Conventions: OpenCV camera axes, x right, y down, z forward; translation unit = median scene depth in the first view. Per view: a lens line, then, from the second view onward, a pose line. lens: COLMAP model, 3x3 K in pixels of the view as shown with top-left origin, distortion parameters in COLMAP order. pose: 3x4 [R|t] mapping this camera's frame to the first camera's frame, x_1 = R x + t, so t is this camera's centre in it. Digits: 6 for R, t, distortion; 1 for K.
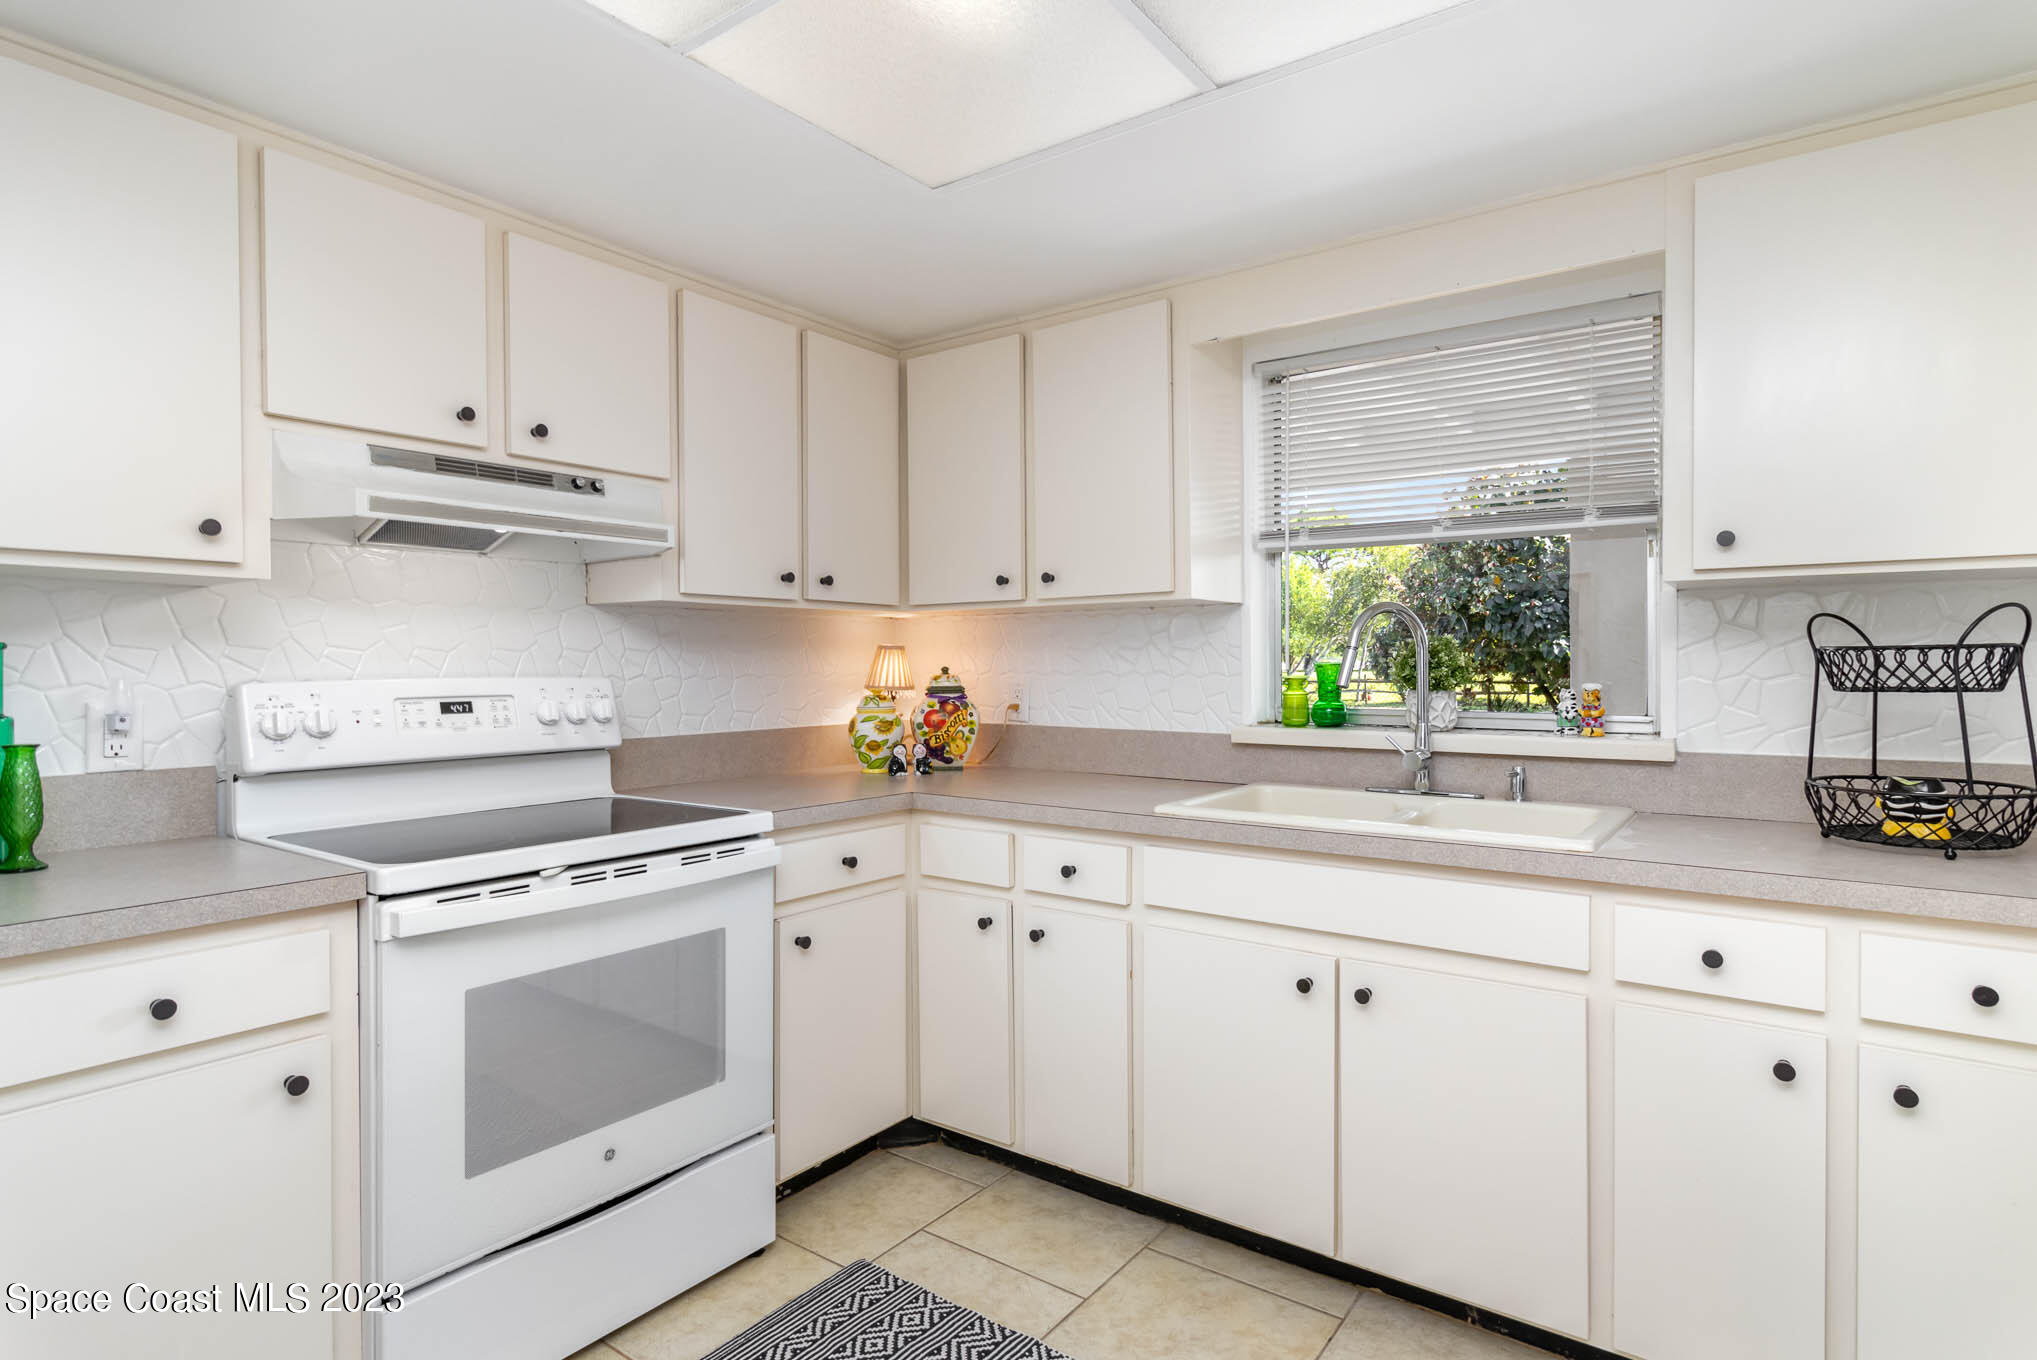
lens RADIAL K [[1062.5, 0, 1020.8], [0, 1062.5, 667.1], [0, 0, 1]] dist [0.001236, -0.000604]
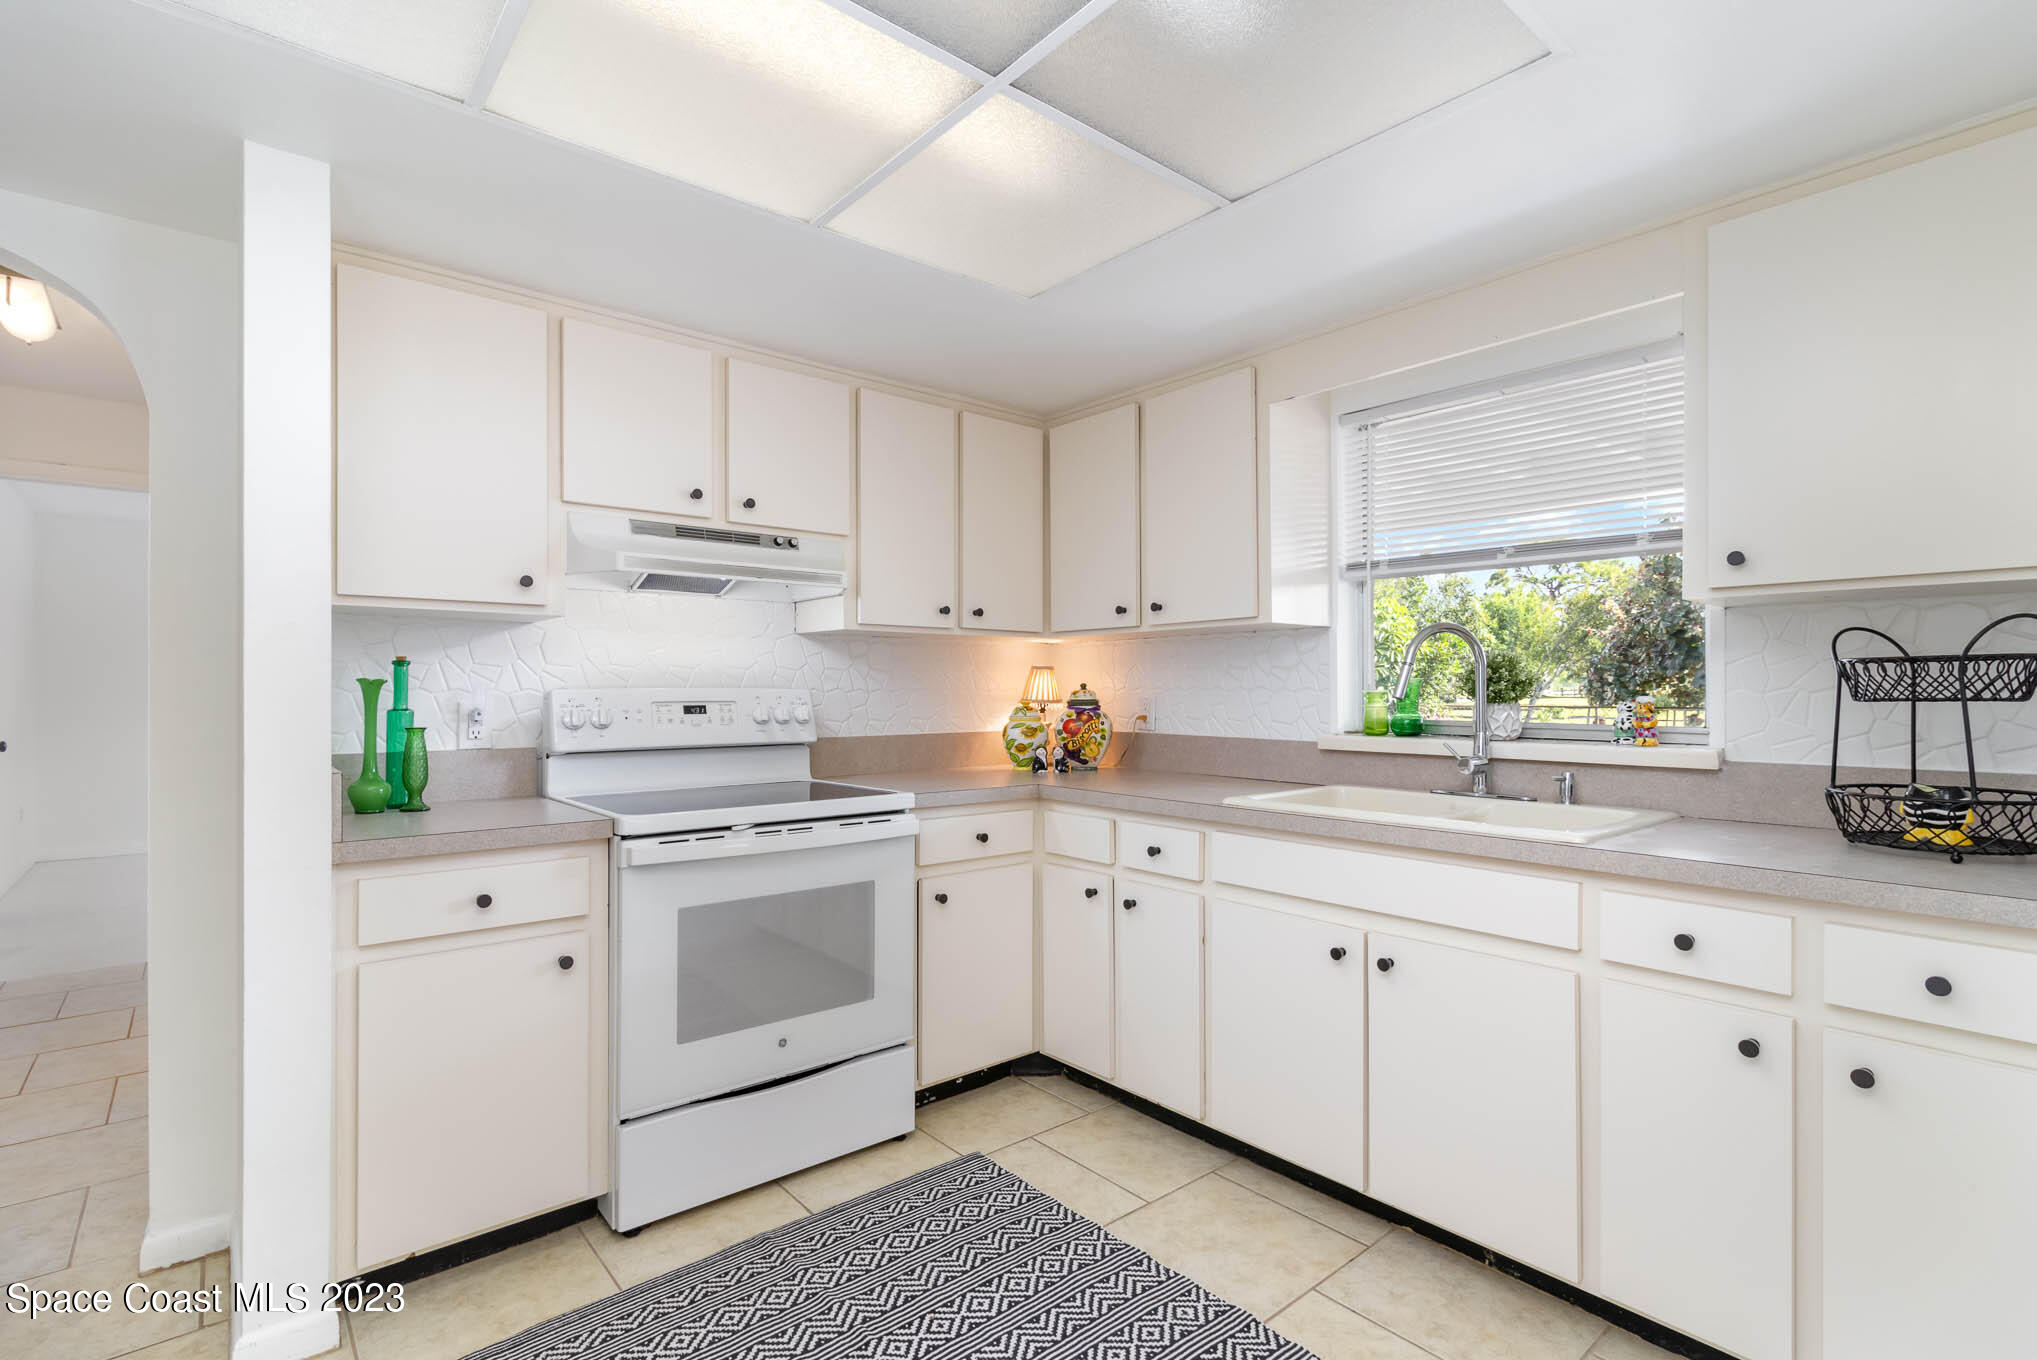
lens RADIAL K [[961.9, 0, 1016.9], [0, 961.9, 681.1], [0, 0, 1]] dist [-0.000354, 0.000122]
pose [[0.971437, 0.001107, -0.237296, 0.156762], [-0.003999, 0.999923, -0.011707, 0.014157], [0.237265, 0.012322, 0.971367, -0.093767]]
